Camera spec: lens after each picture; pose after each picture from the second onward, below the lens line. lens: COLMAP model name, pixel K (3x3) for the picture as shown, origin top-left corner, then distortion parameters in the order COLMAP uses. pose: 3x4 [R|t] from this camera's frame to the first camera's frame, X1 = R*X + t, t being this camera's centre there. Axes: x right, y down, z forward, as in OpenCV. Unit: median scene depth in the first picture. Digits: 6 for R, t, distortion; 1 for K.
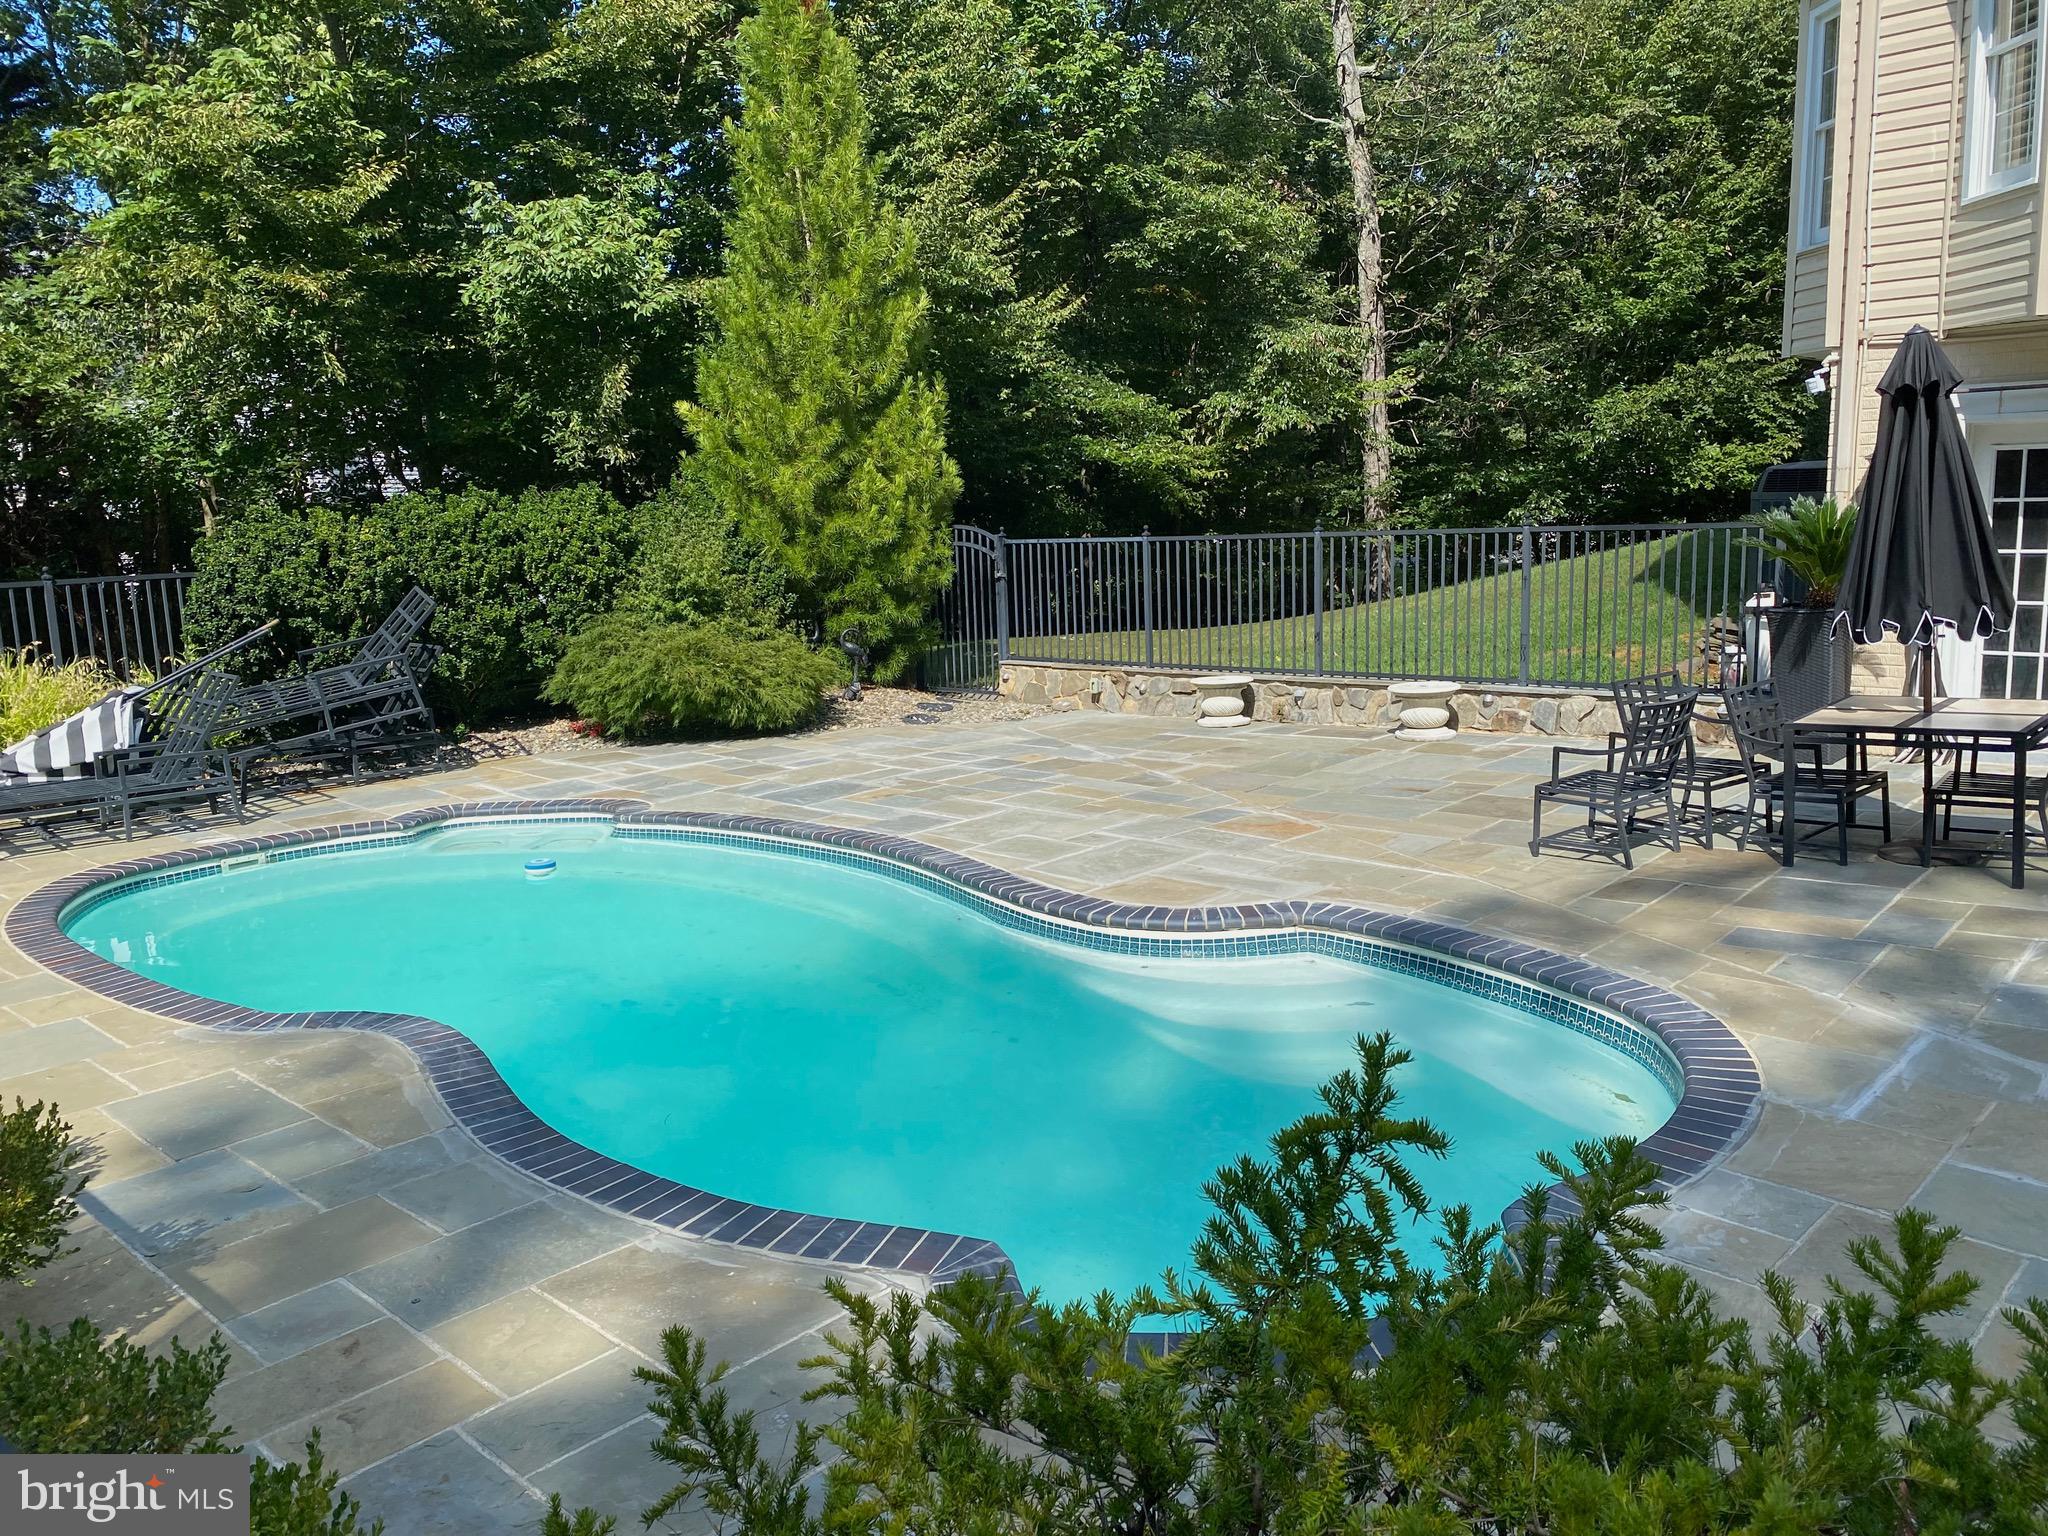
lens RADIAL K [[1564.2, 0, 1009.1], [0, 1564.2, 758.8], [0, 0, 1]] dist [0.075450, -0.084041]
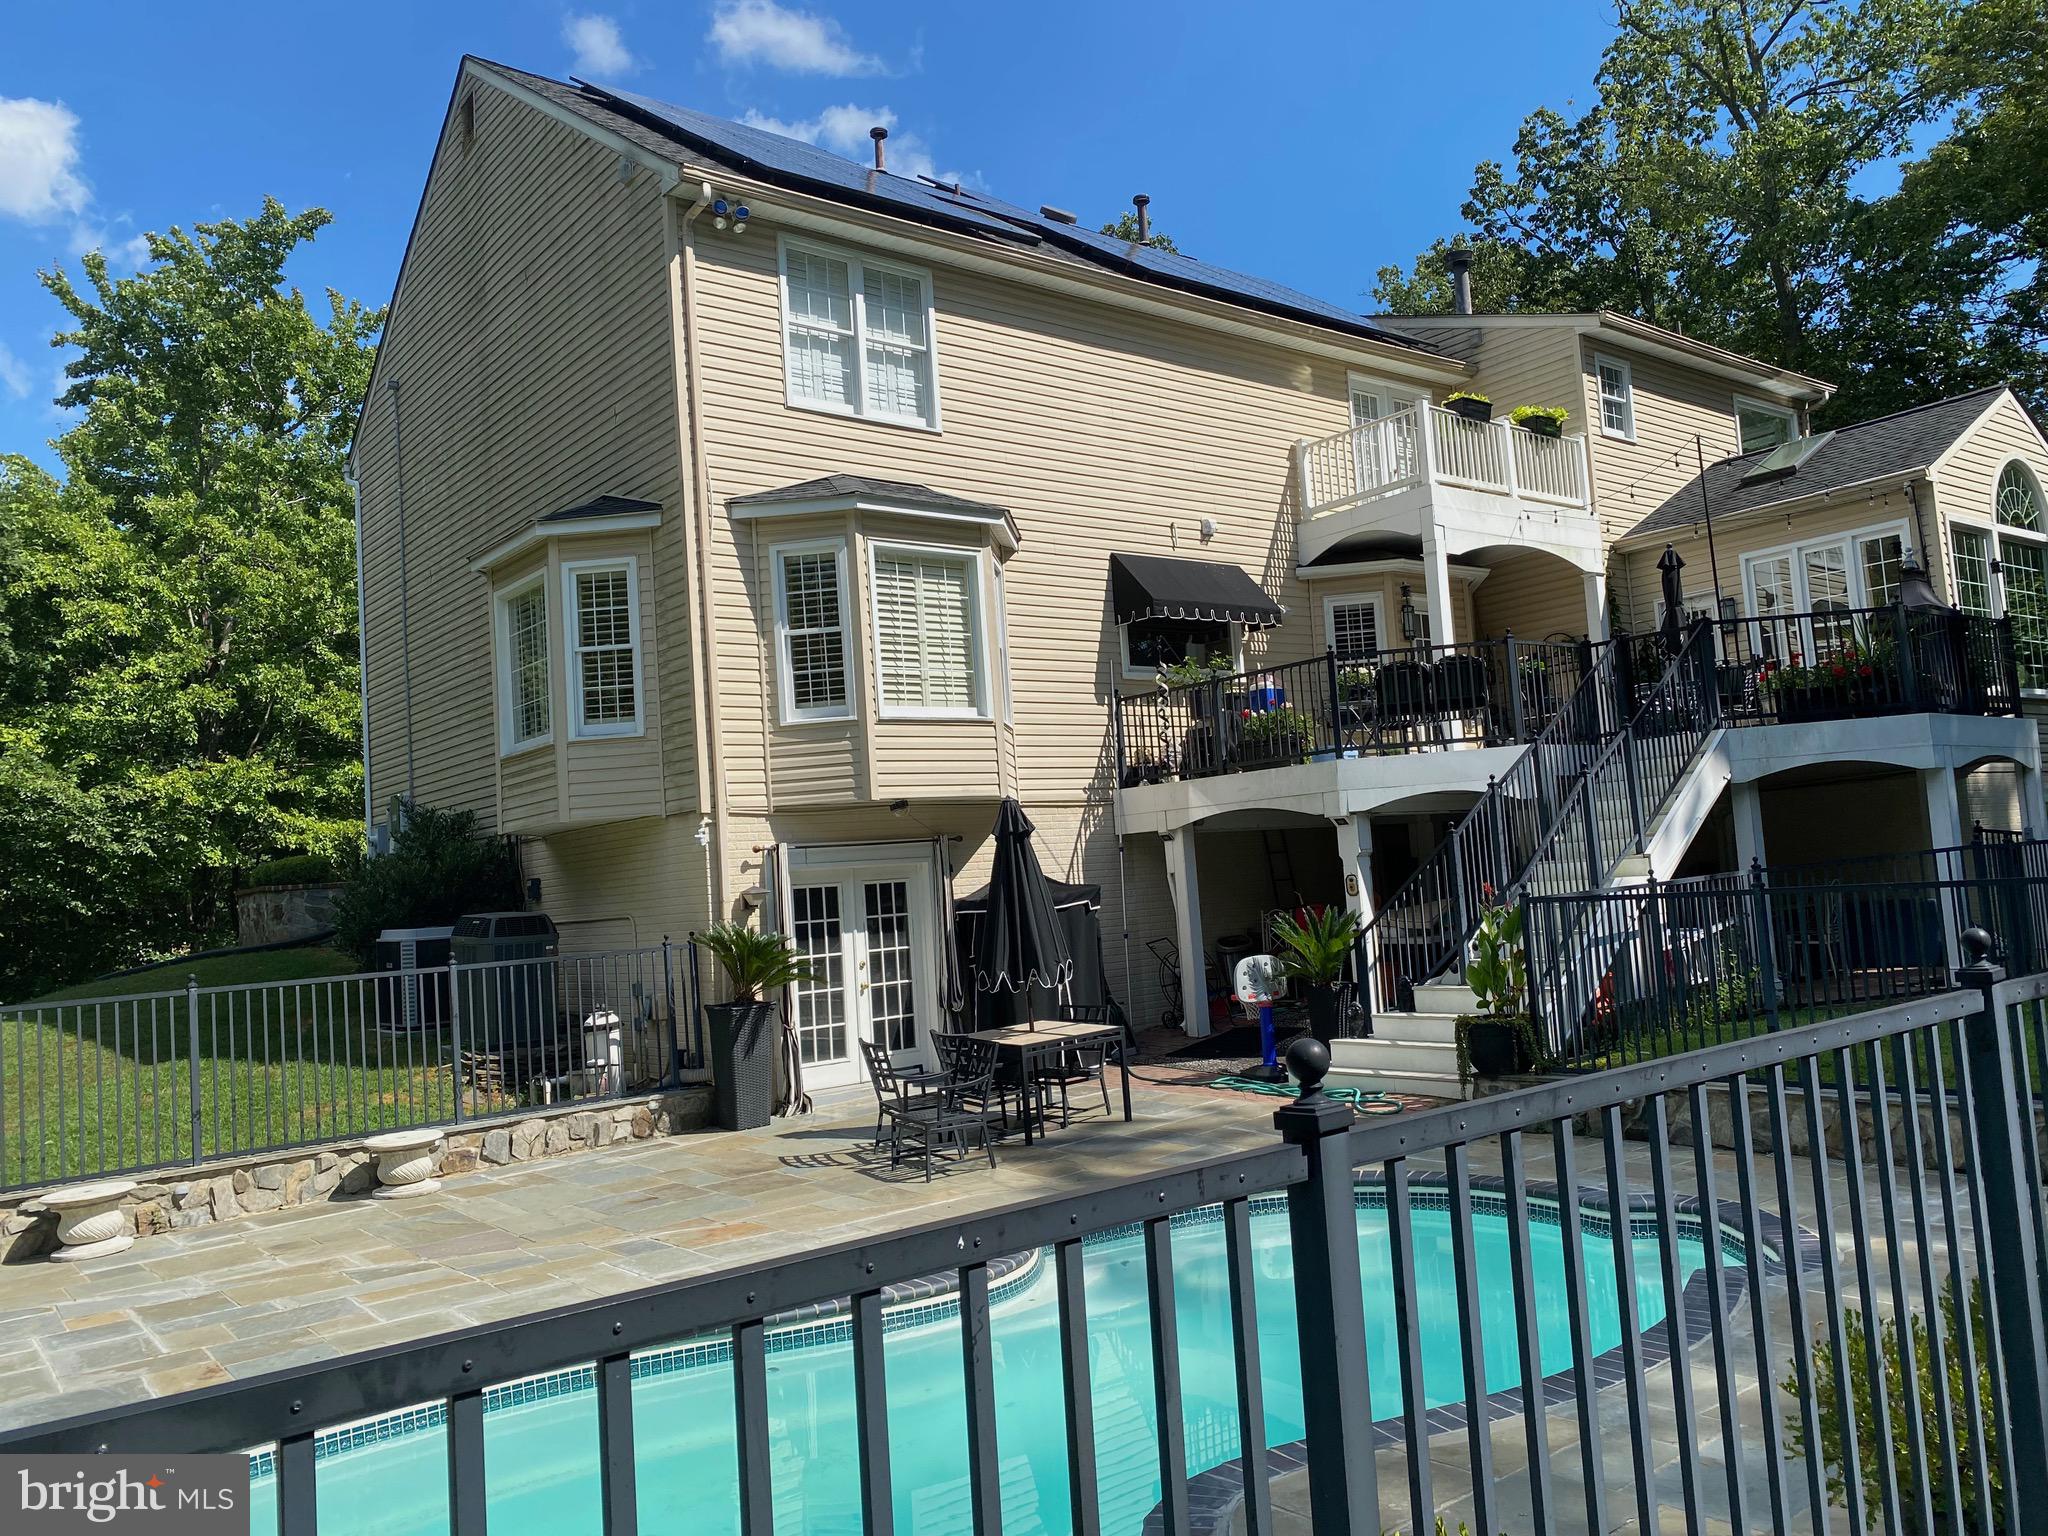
lens RADIAL K [[1564.2, 0, 1030.6], [0, 1564.2, 776.9], [0, 0, 1]] dist [0.075450, -0.084041]
pose [[0.139594, 0.098905, 0.985257, -0.564644], [0.225294, 0.965731, -0.128865, -0.042519], [-0.964239, 0.239961, 0.112528, 0.434579]]
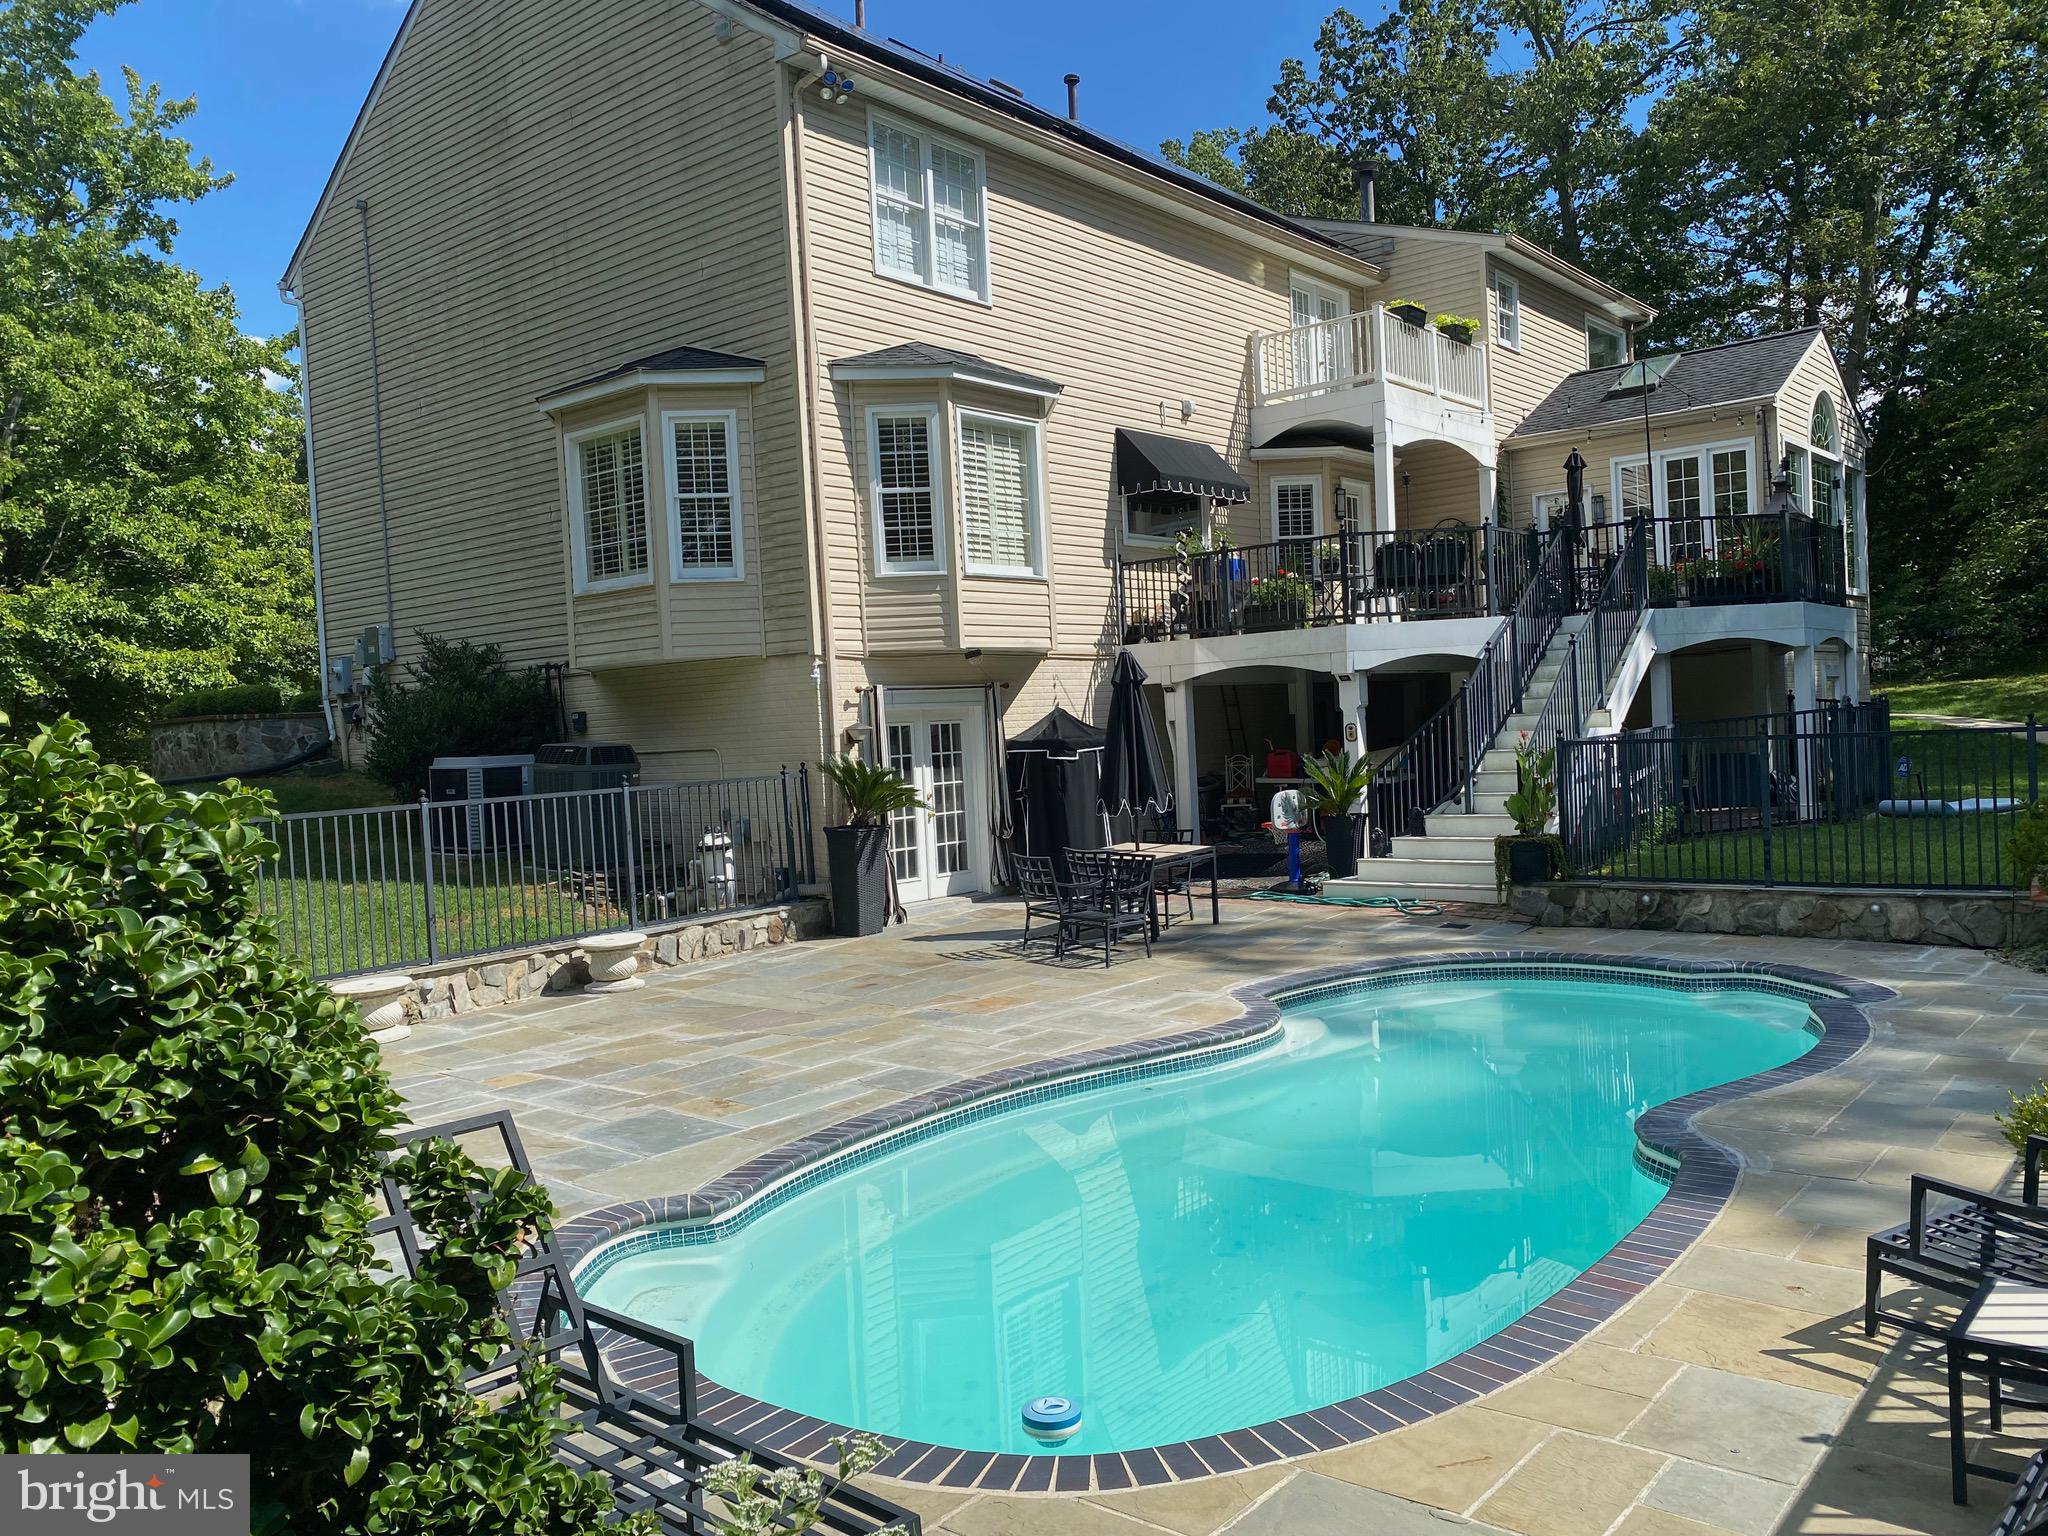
lens RADIAL K [[1564.2, 0, 1036.8], [0, 1564.2, 774.3], [0, 0, 1]] dist [0.075450, -0.084041]
pose [[-0.066077, 0.011589, 0.997747, -0.704347], [0.216114, 0.976364, 0.002972, -0.084261], [-0.974130, 0.215823, -0.067020, 0.693089]]
